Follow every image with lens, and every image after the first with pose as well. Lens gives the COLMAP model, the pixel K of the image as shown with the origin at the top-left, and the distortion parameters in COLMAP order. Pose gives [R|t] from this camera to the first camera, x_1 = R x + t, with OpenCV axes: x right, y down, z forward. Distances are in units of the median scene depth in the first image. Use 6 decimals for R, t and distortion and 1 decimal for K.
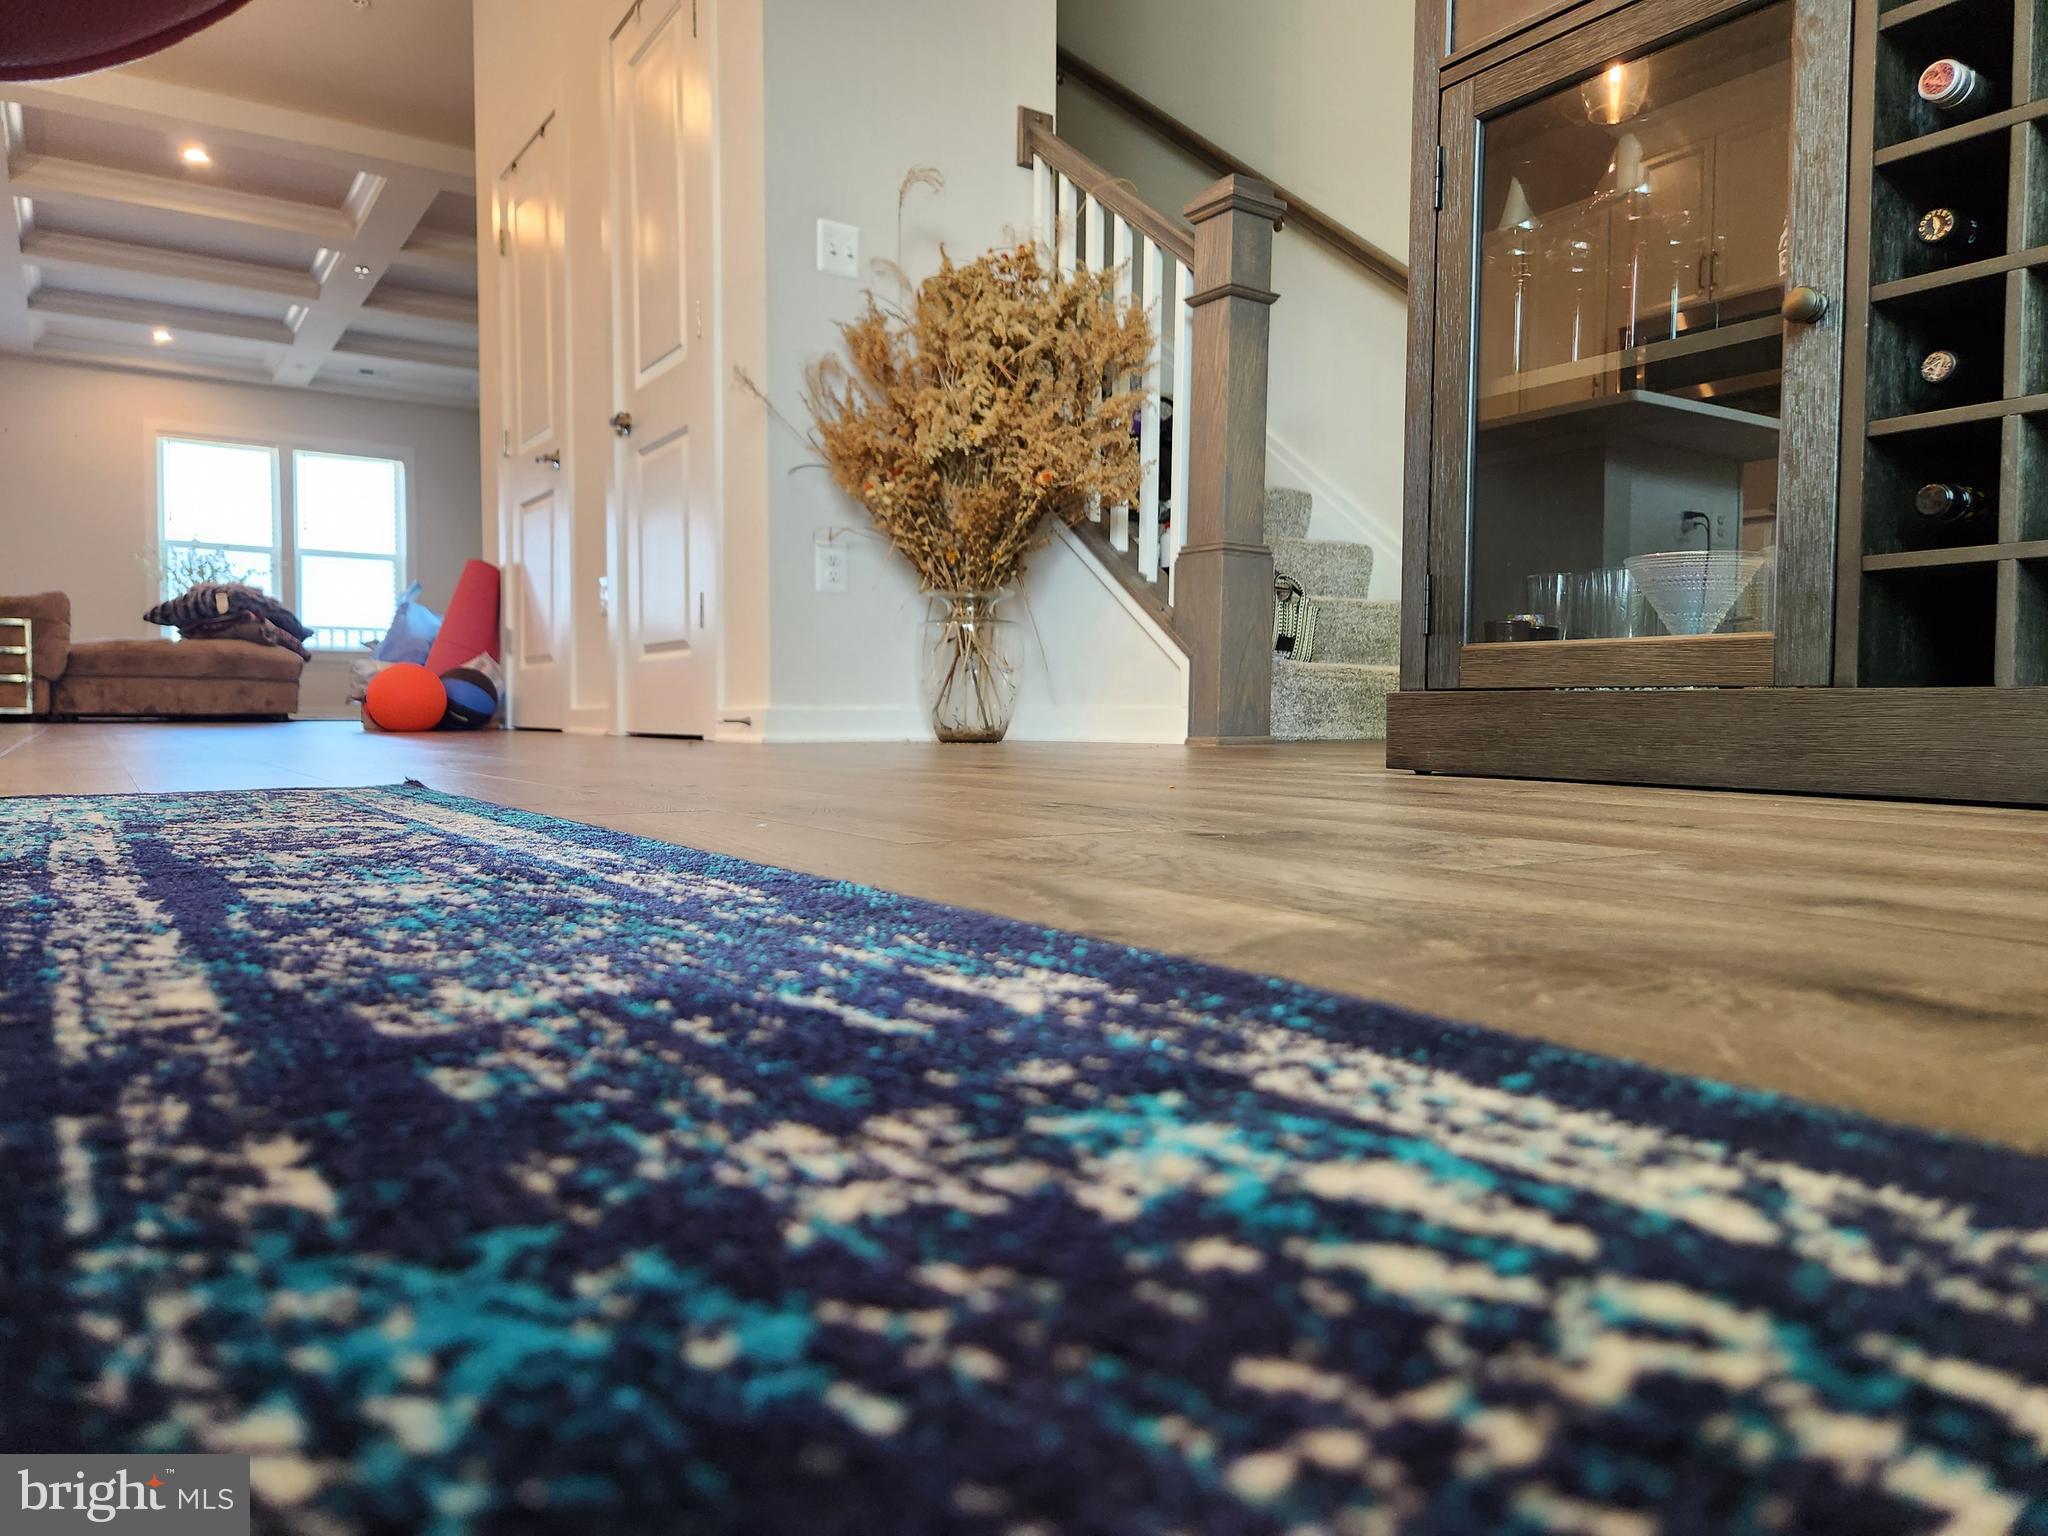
lens RADIAL K [[1363.2, 0, 1019.6], [0, 1363.2, 728.9], [0, 0, 1]] dist [0.069080, -0.054995]
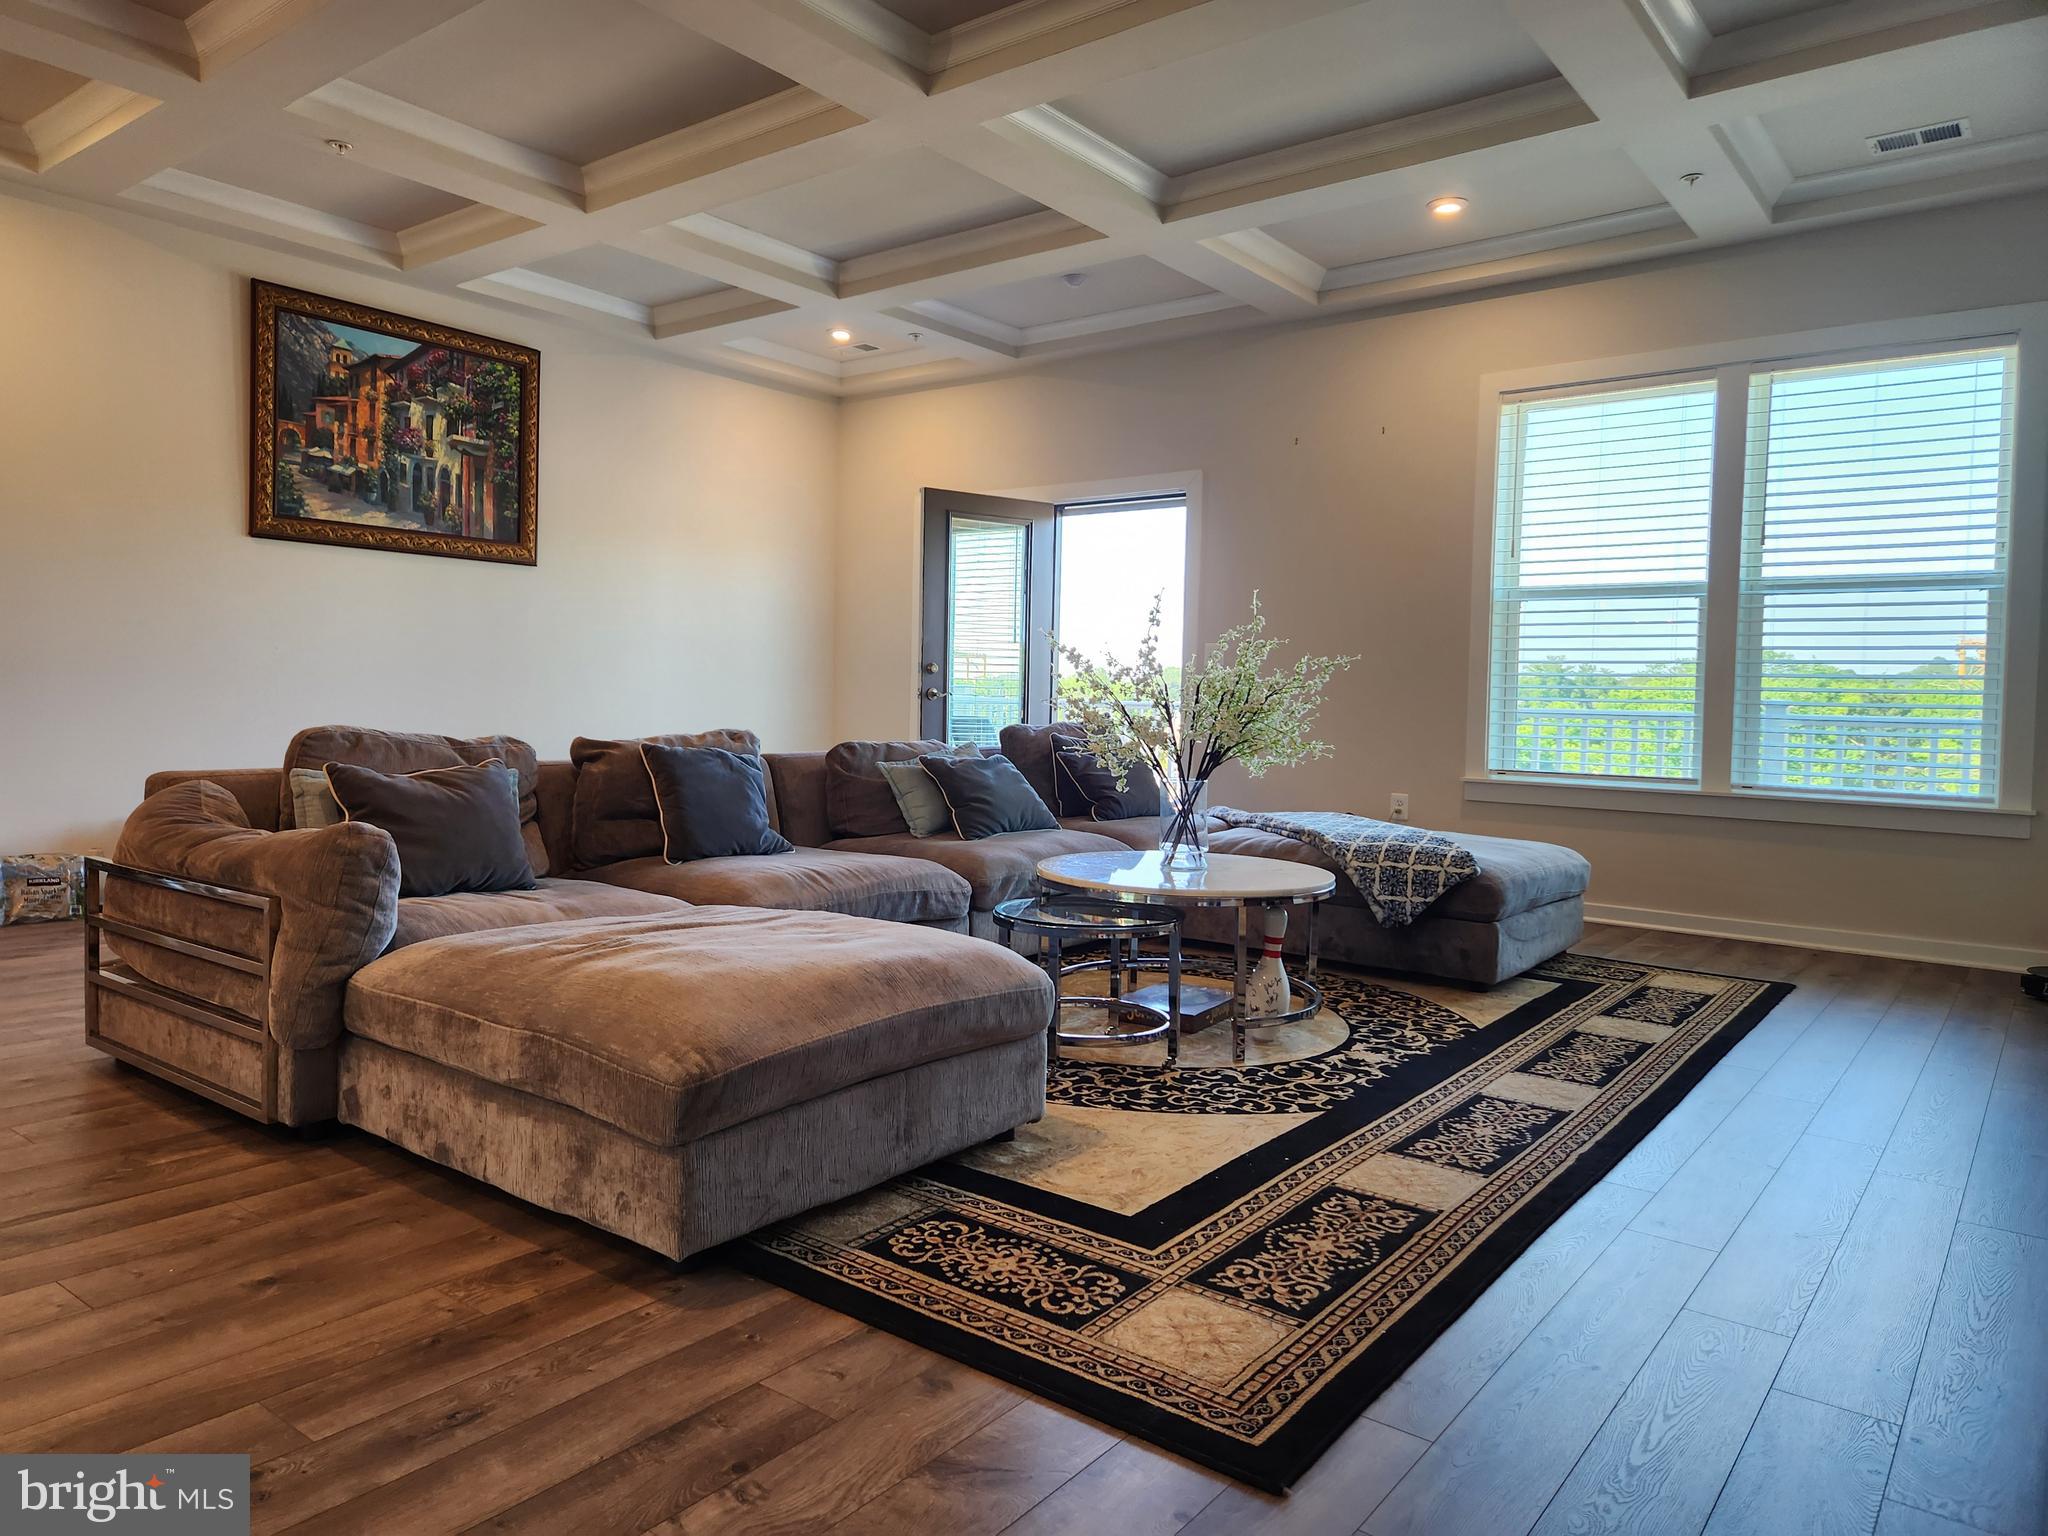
lens RADIAL K [[1363.2, 0, 1019.6], [0, 1363.2, 728.9], [0, 0, 1]] dist [0.069080, -0.054995]
pose [[0.309376, 0.026162, -0.950580, -0.152187], [-0.032335, 0.999333, 0.016980, -0.082659], [0.950390, 0.025484, 0.310016, 0.634322]]
